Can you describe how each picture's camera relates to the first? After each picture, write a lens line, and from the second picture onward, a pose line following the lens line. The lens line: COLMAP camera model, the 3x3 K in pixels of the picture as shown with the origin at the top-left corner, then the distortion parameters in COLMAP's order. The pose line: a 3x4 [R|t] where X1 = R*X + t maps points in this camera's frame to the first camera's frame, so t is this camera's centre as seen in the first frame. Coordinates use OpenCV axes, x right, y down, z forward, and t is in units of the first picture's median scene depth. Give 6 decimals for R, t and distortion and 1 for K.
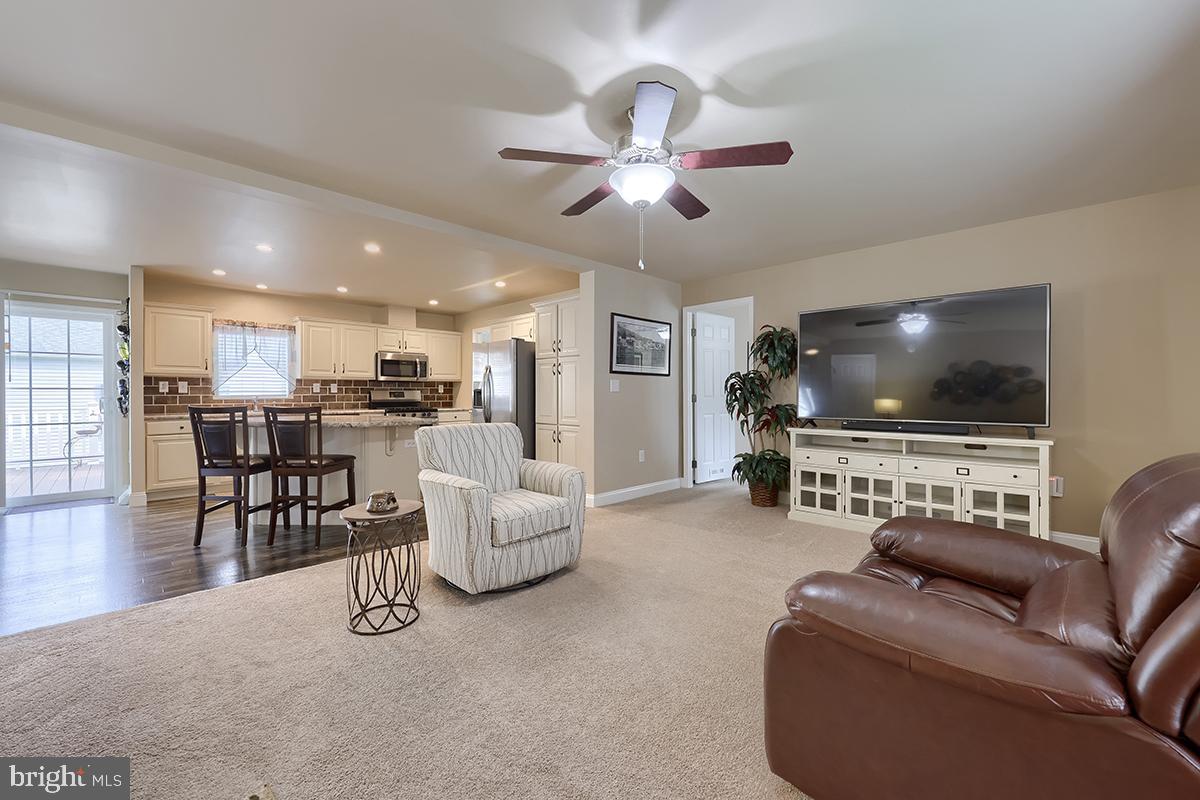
lens RADIAL K [[485.5, 0, 591.3], [0, 485.5, 395.6], [0, 0, 1]] dist [-0.002348, 0.000453]
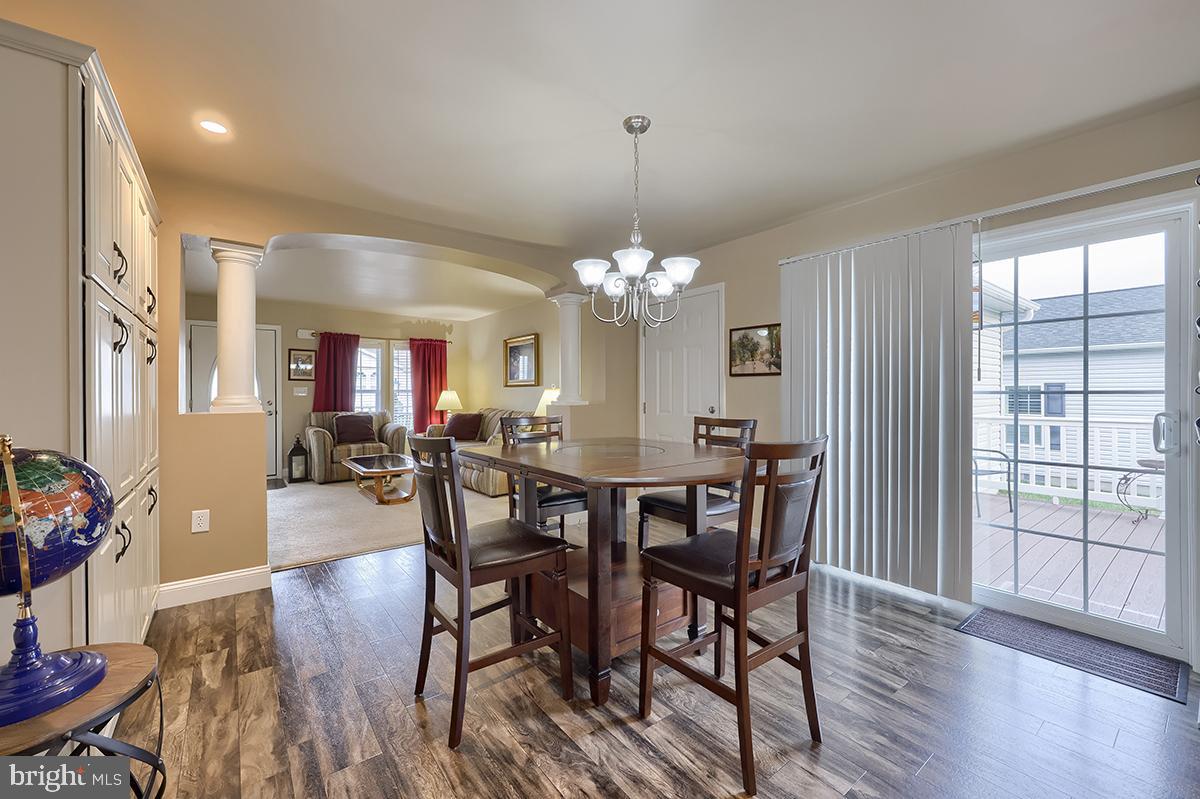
lens RADIAL K [[485.5, 0, 594.3], [0, 485.5, 394.4], [0, 0, 1]] dist [-0.002348, 0.000453]
pose [[-0.119651, 0.002768, -0.992812, -0.486350], [-0.003044, 0.999990, 0.003155, -0.010805], [0.992811, 0.003399, -0.119641, 0.510862]]
